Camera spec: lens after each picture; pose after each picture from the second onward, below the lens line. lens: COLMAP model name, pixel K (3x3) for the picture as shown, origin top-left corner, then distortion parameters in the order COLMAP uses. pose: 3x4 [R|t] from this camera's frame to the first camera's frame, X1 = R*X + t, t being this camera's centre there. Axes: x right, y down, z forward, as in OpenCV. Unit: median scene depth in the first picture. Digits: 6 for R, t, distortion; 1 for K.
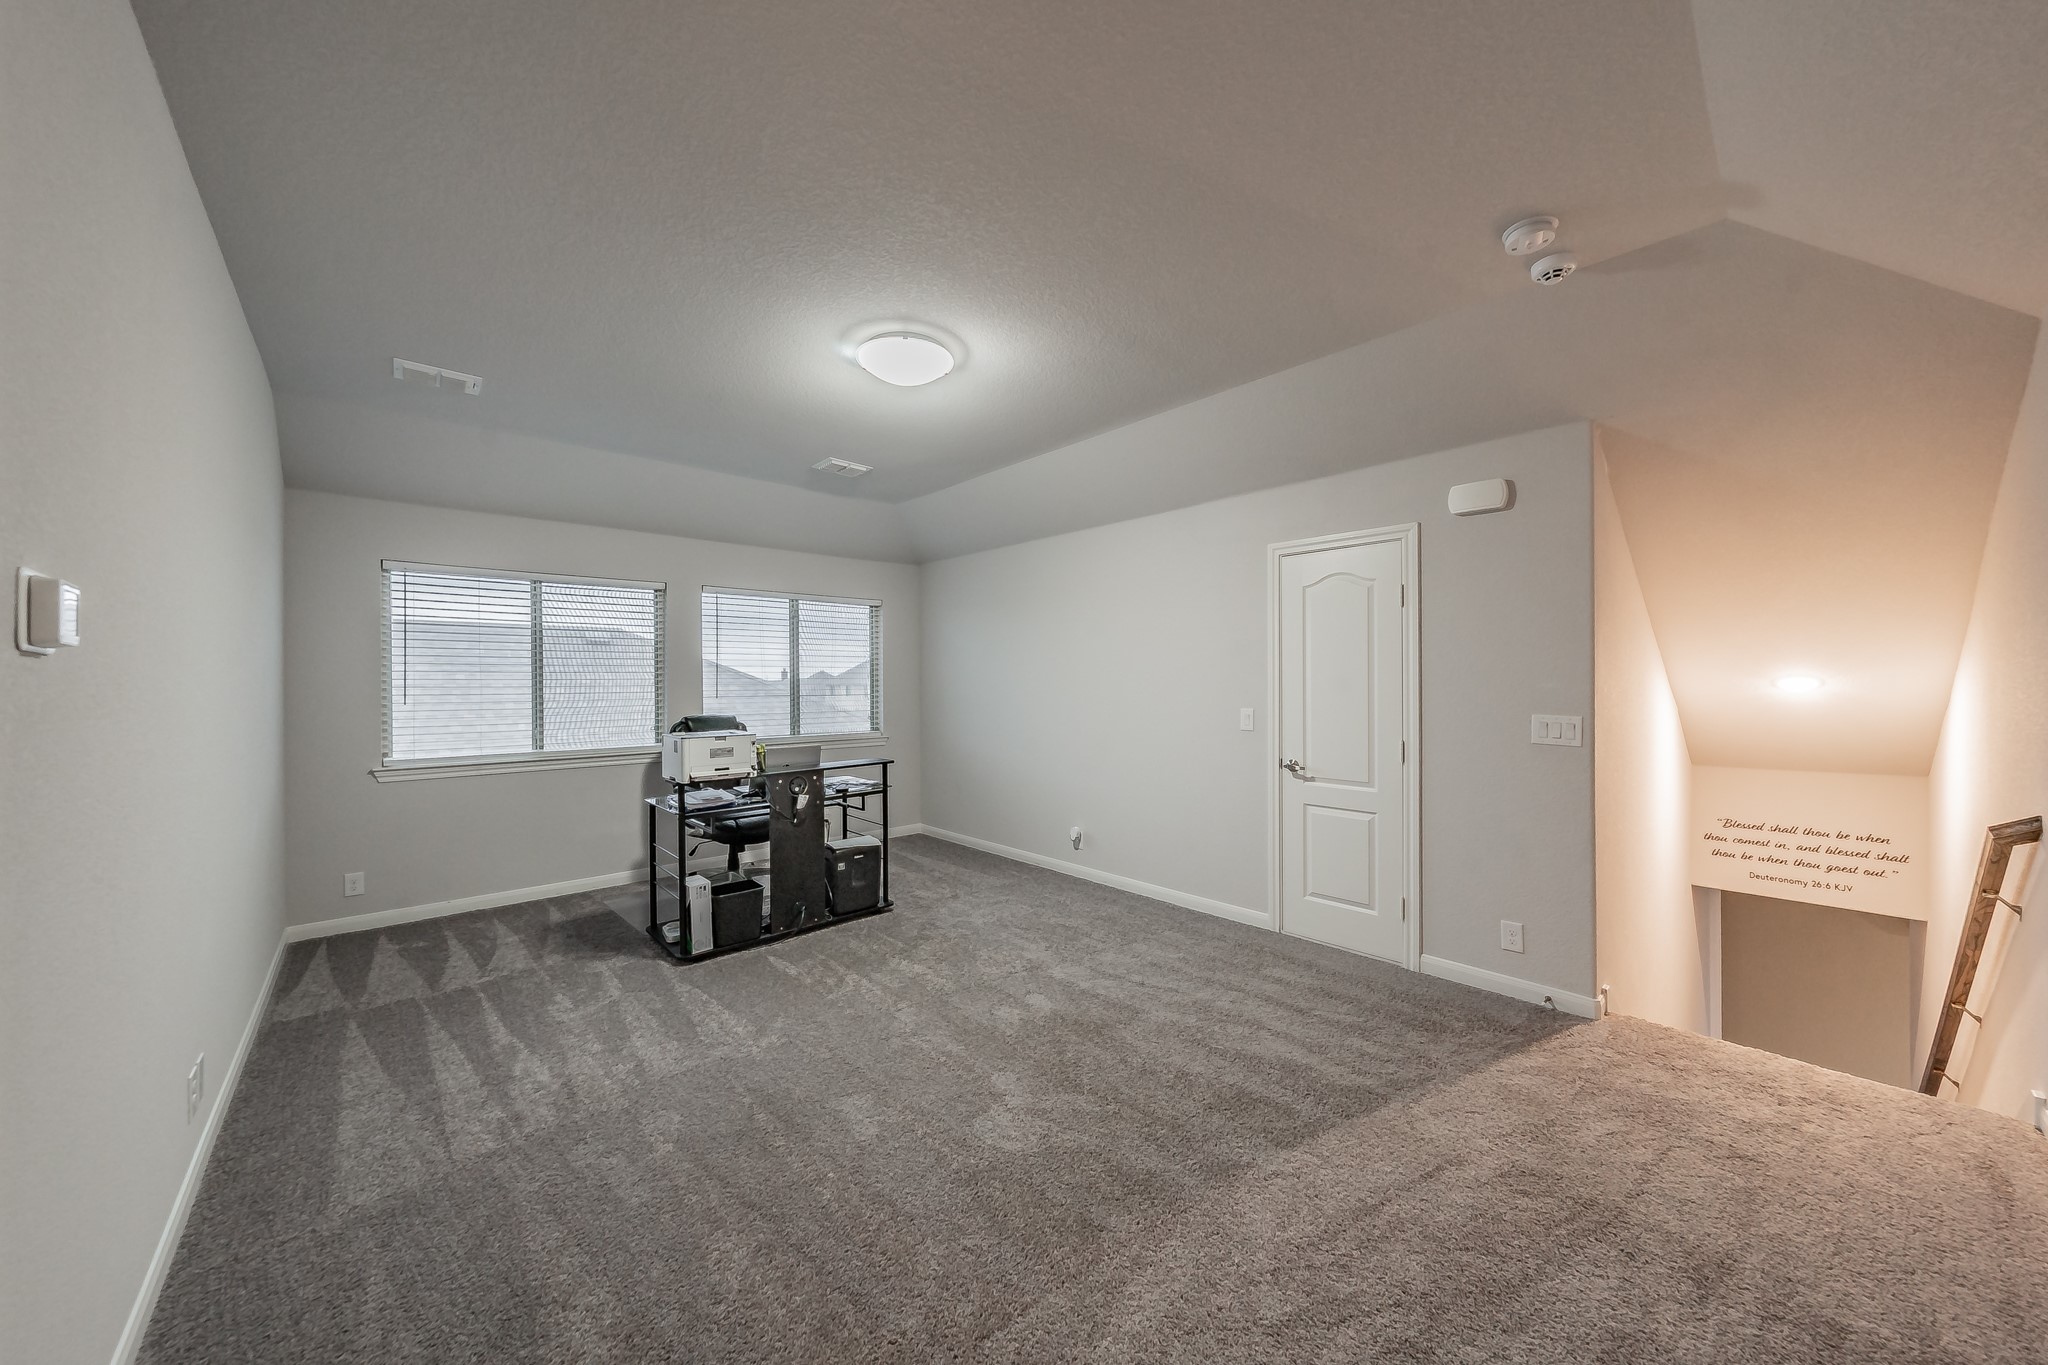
lens RADIAL K [[720.6, 0, 1002.4], [0, 720.6, 676.7], [0, 0, 1]] dist [-0.000249, -0.000098]
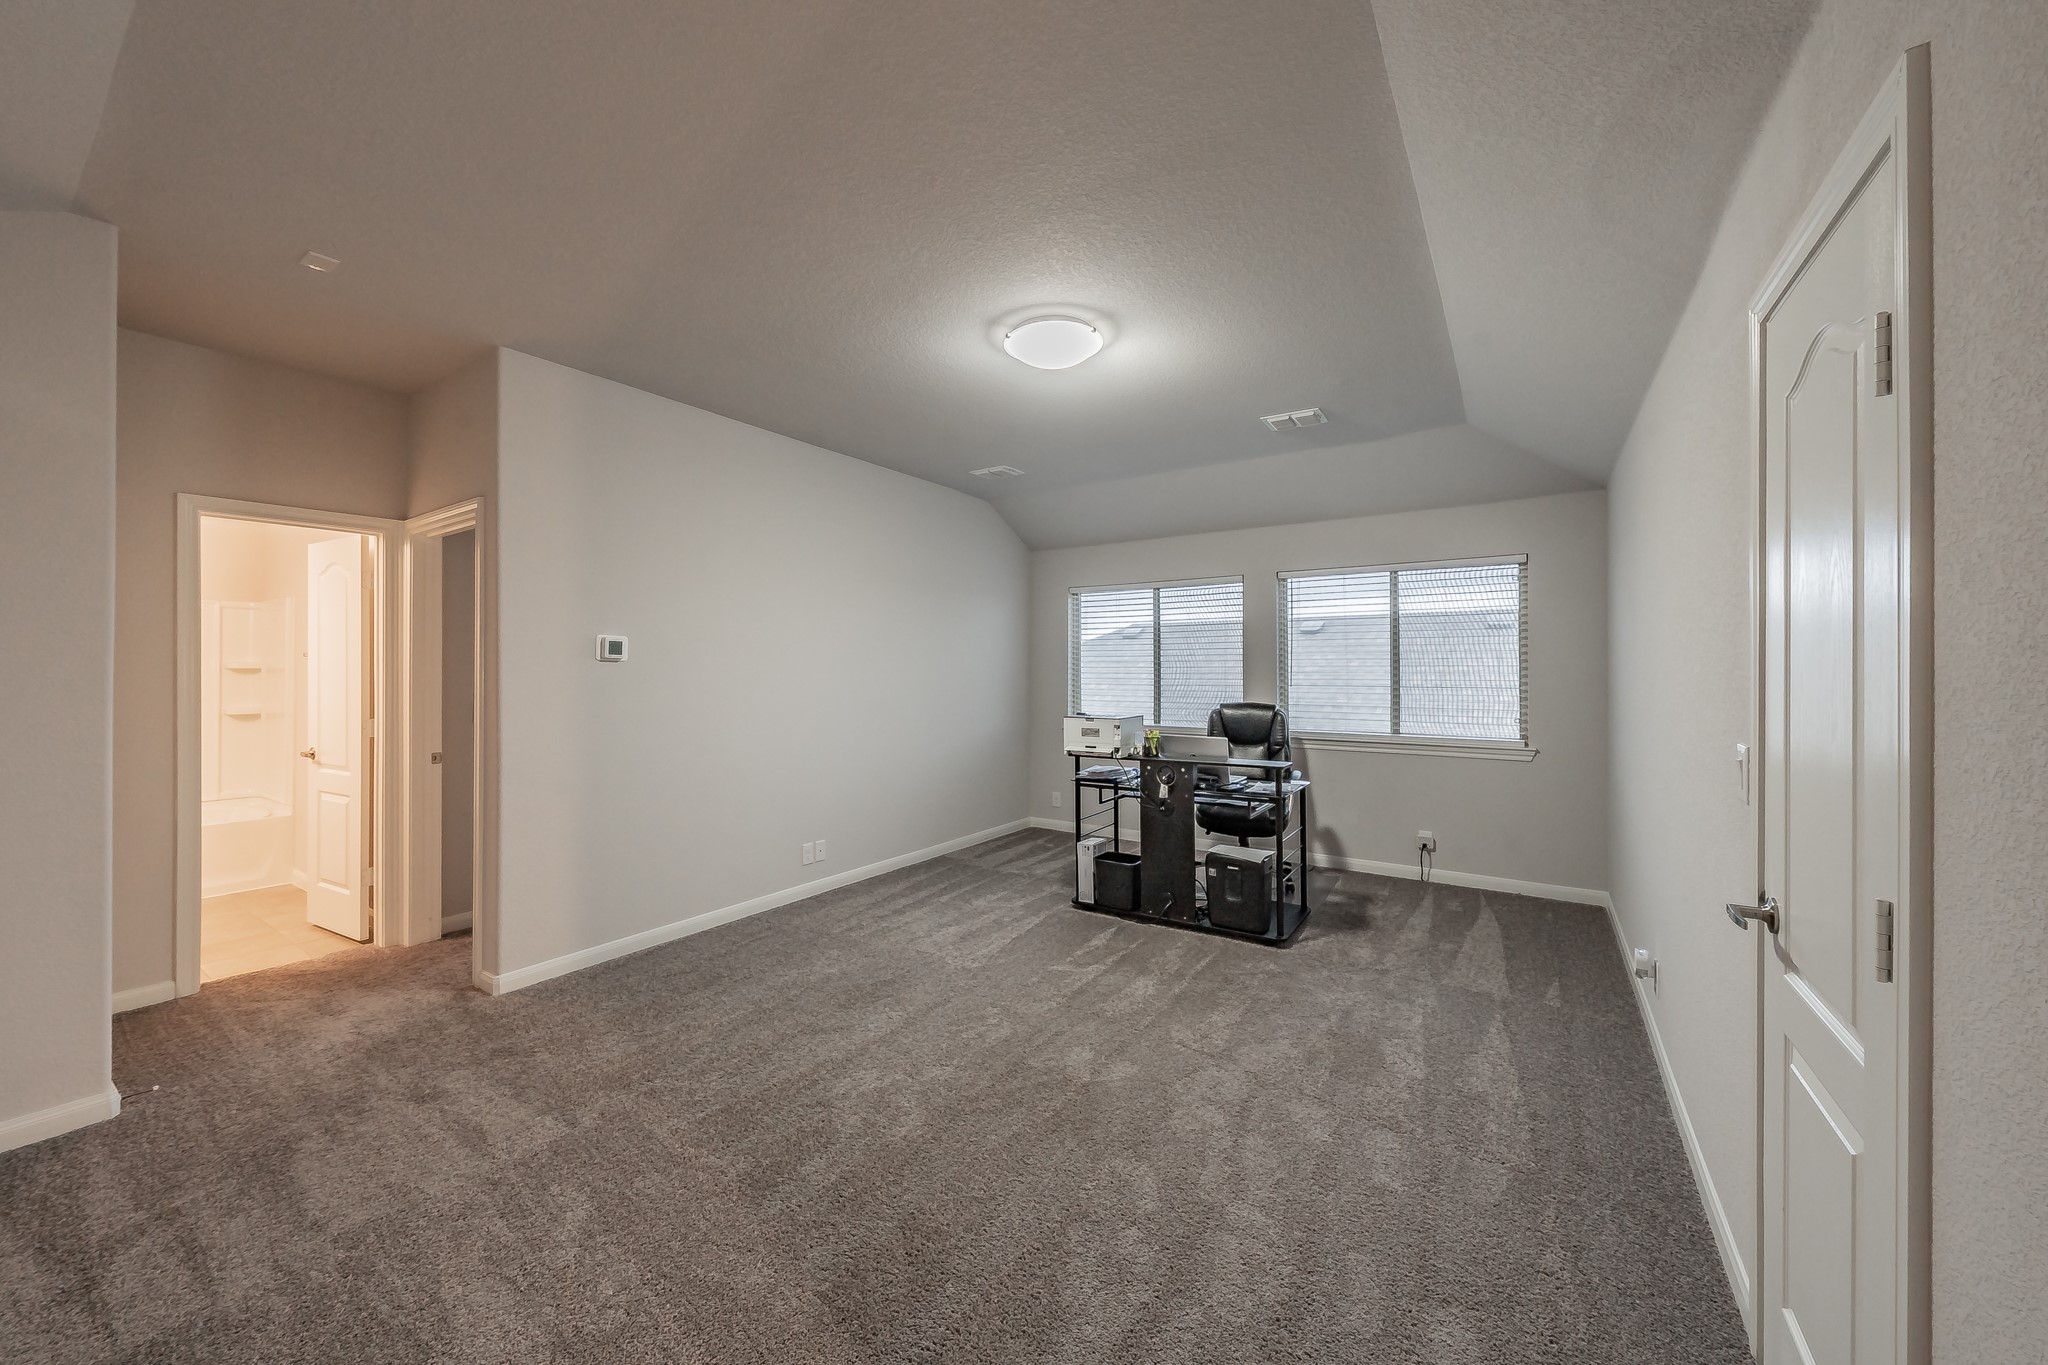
lens RADIAL K [[744.3, 0, 1021.6], [0, 744.3, 663.6], [0, 0, 1]] dist [-0.001106, -0.000078]
pose [[0.248541, -0.003753, -0.968614, 0.706791], [0.006135, 0.999979, -0.002300, -0.000954], [0.968602, -0.005371, 0.248558, 0.592753]]
